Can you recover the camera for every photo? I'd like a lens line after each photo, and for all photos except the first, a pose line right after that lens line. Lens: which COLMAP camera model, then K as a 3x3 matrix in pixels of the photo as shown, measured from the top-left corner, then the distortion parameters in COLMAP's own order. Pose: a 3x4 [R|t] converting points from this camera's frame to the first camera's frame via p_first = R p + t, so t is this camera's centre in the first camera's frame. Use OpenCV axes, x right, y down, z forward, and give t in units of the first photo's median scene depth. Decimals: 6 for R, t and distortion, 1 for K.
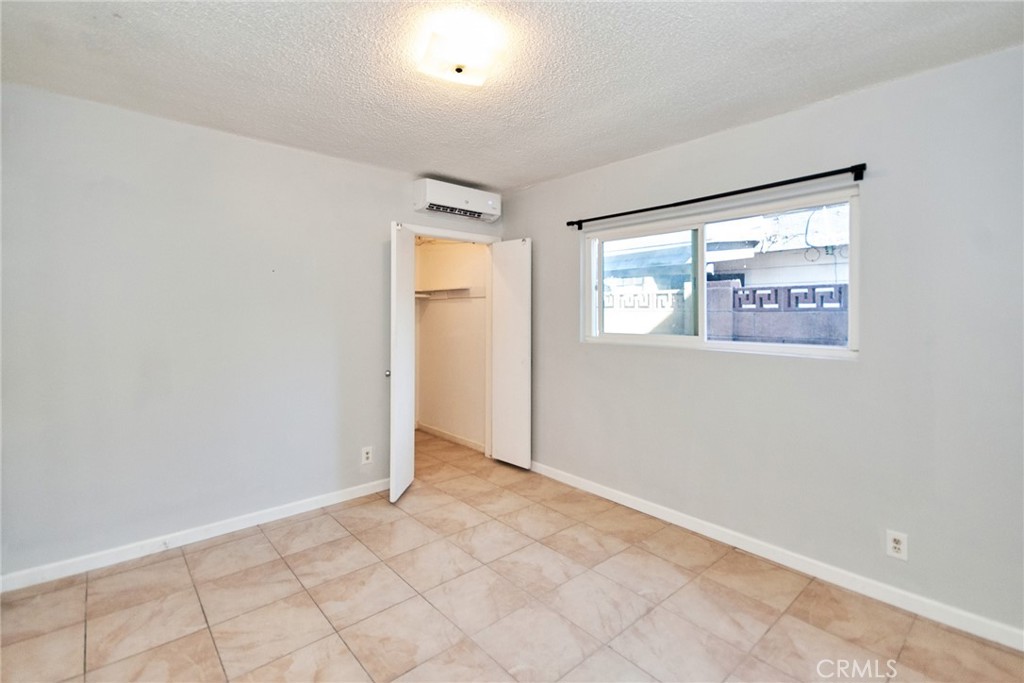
lens RADIAL K [[465.8, 0, 516.3], [0, 465.8, 321.7], [0, 0, 1]] dist [0.000168, -0.000884]
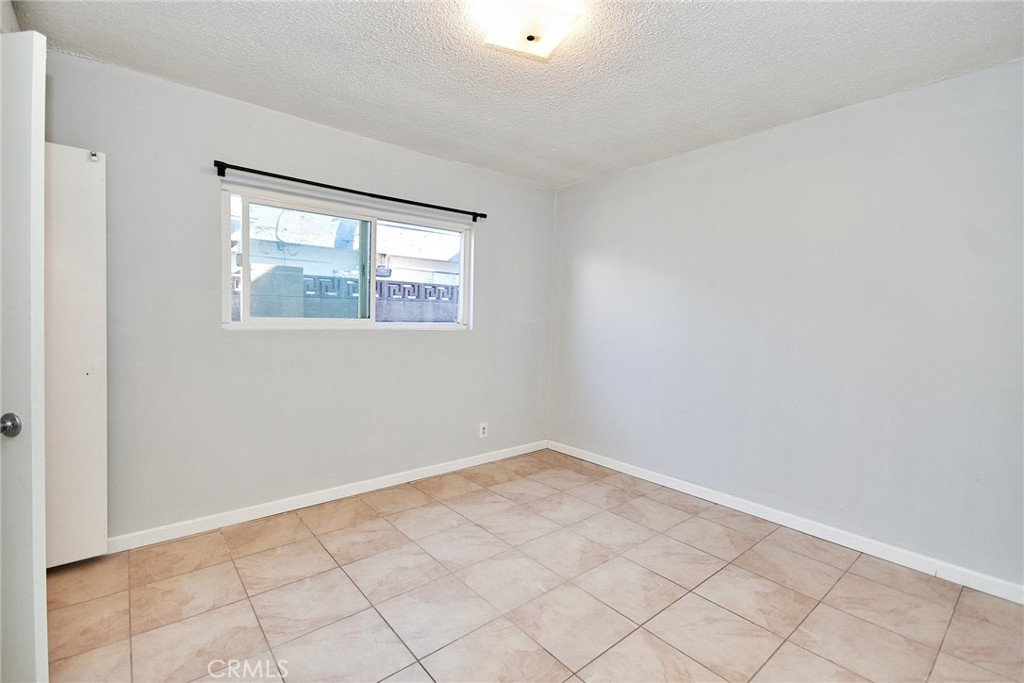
lens RADIAL K [[453.8, 0, 512.0], [0, 453.8, 341.5], [0, 0, 1]] dist [-0.001713, -0.000302]
pose [[0.014571, -0.058984, 0.998153, -0.790139], [-0.002228, 0.998254, 0.059023, 0.023524], [-0.999891, -0.003084, 0.014414, 0.733994]]
